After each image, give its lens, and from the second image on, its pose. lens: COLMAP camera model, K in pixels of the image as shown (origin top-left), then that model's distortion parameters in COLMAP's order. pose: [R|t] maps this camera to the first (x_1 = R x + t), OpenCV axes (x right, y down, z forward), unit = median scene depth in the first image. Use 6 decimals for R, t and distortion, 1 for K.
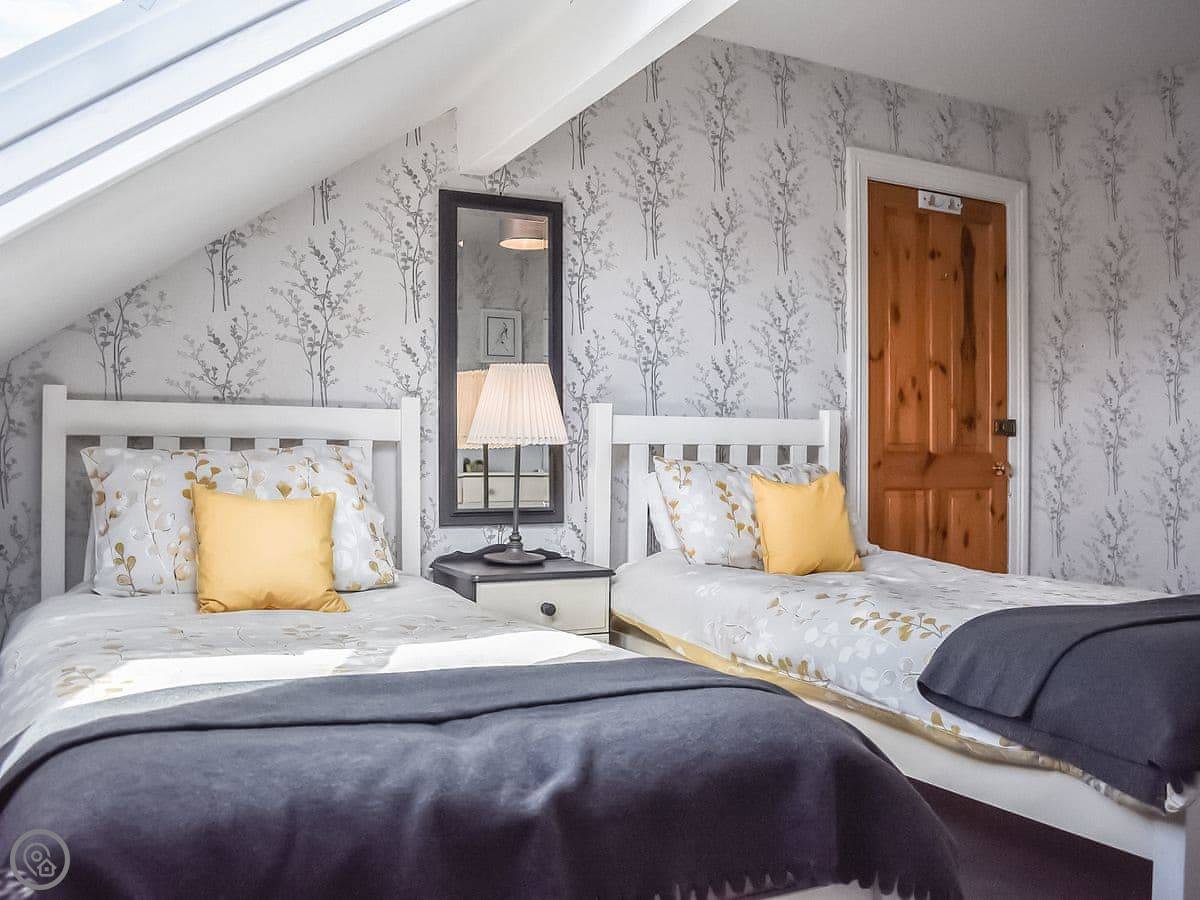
lens RADIAL K [[1062.8, 0, 600.0], [0, 1062.8, 450.0], [0, 0, 1]] dist [-0.103427, 0.002301]
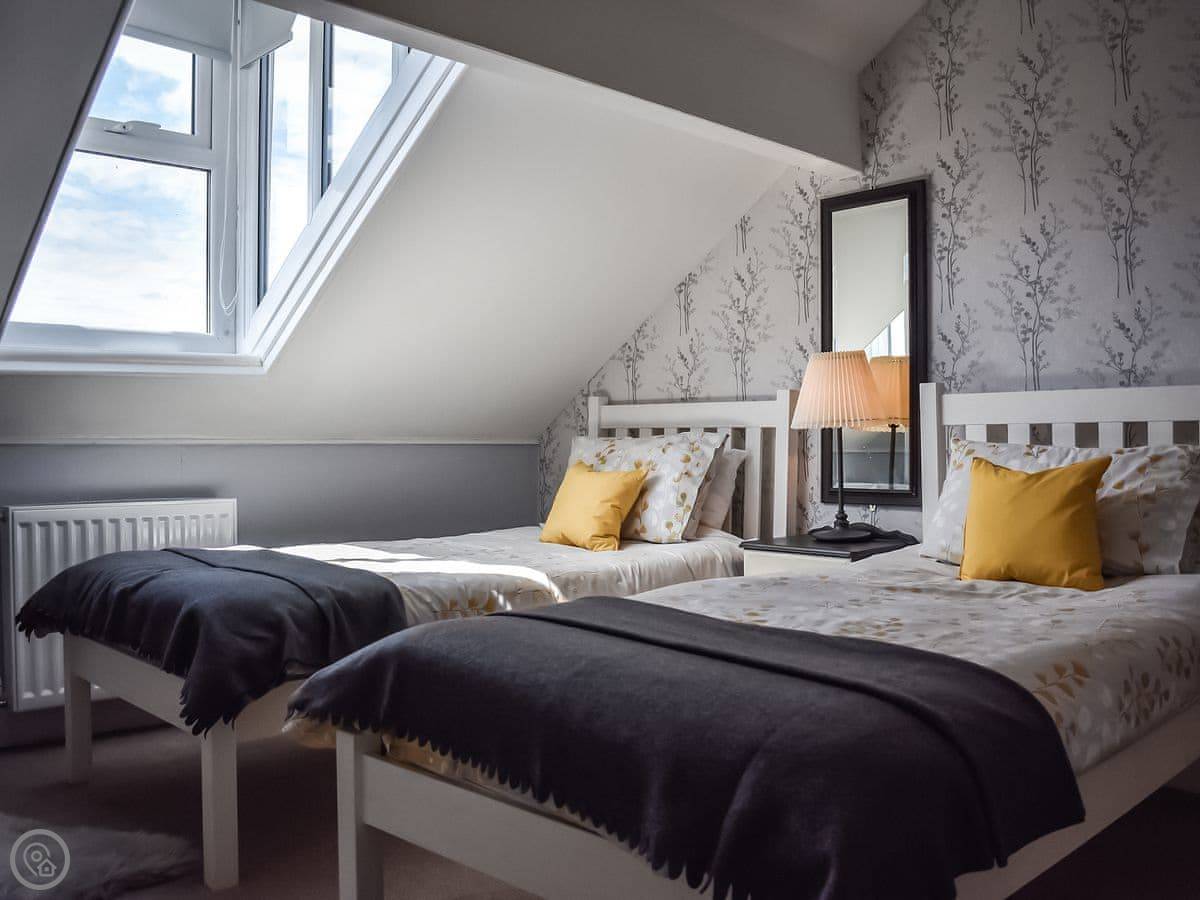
lens RADIAL K [[1062.8, 0, 600.0], [0, 1062.8, 450.0], [0, 0, 1]] dist [-0.103427, 0.002301]
pose [[0.287643, 0.000404, -0.957738, 0.811224], [0.011158, 0.999931, 0.003773, 0.009215], [0.957673, -0.011772, 0.287618, 0.437781]]
